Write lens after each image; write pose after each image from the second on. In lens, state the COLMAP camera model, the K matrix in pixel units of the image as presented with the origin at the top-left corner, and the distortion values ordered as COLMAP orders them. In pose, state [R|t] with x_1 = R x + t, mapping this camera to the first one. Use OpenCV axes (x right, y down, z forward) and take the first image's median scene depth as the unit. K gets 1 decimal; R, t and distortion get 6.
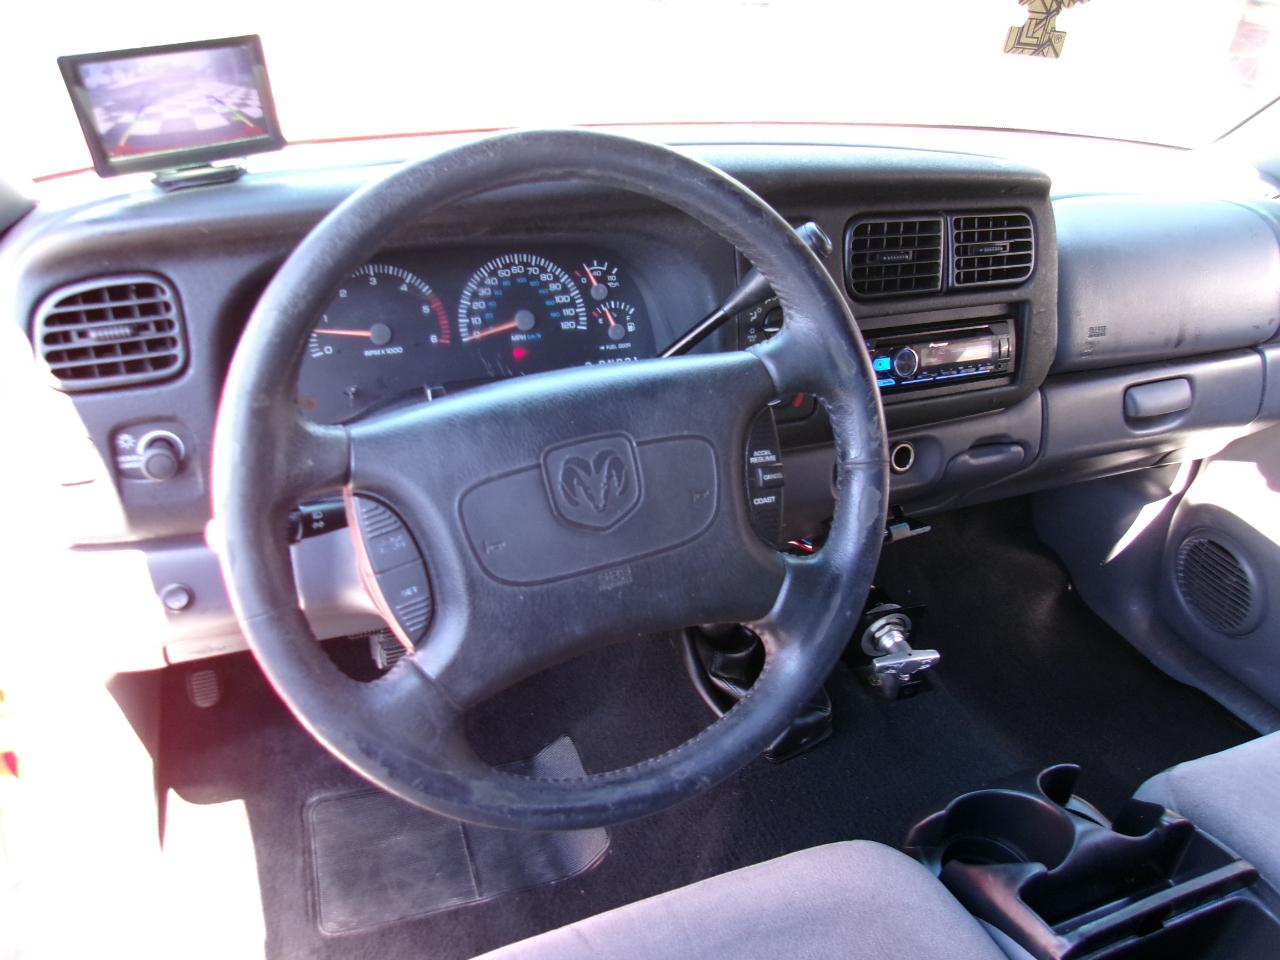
lens RADIAL K [[925.9, 0, 640.5], [0, 925.9, 481.3], [0, 0, 1]] dist [-0.035801, 0.002612]
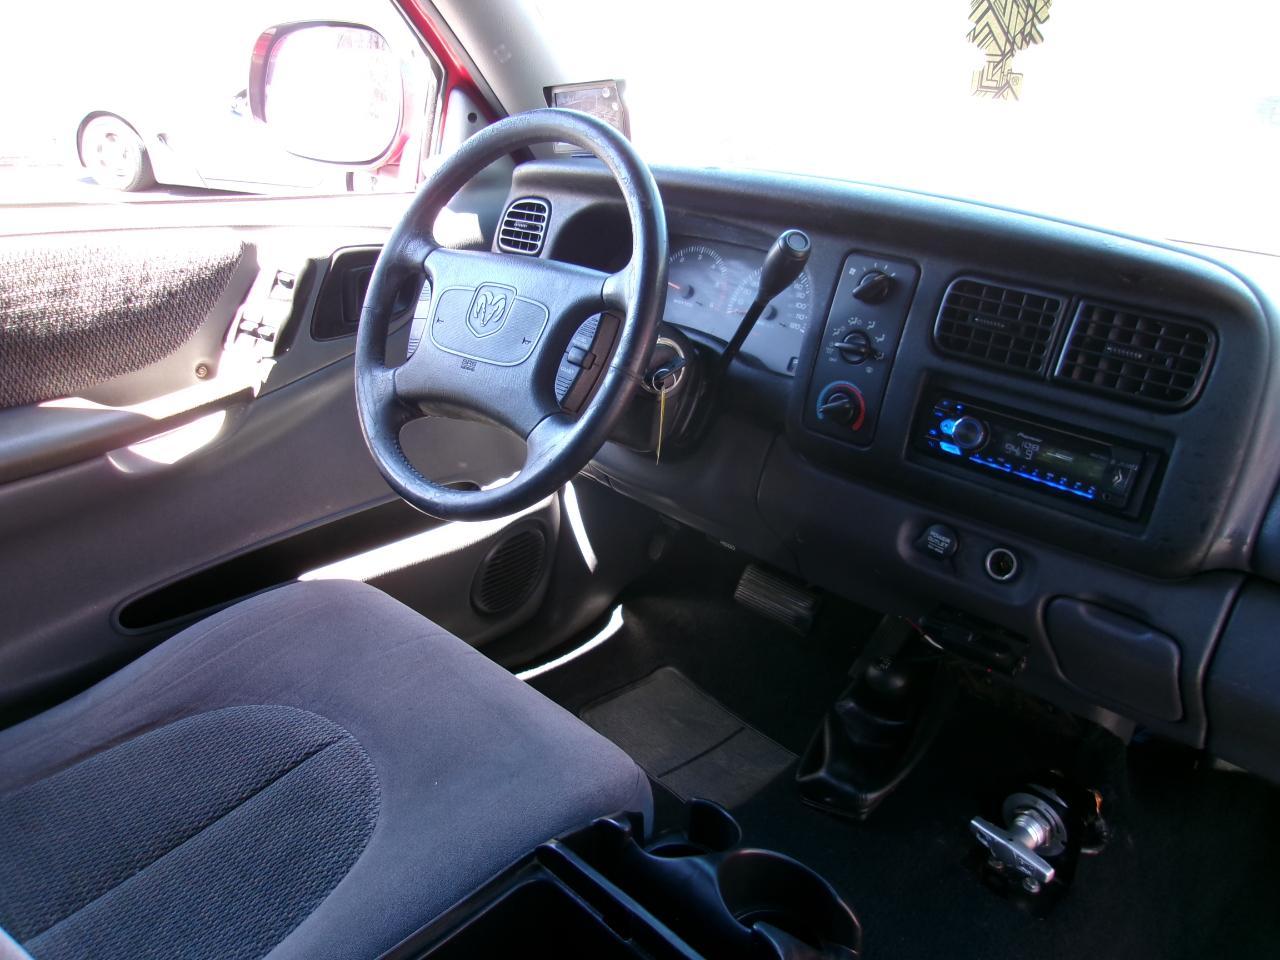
lens RADIAL K [[925.9, 0, 640.5], [0, 925.9, 481.3], [0, 0, 1]] dist [-0.035801, 0.002612]
pose [[0.407875, 0.345125, -0.845297, 1.245062], [-0.485956, 0.865840, 0.119027, -0.045282], [0.772971, 0.362229, 0.520870, 0.346592]]
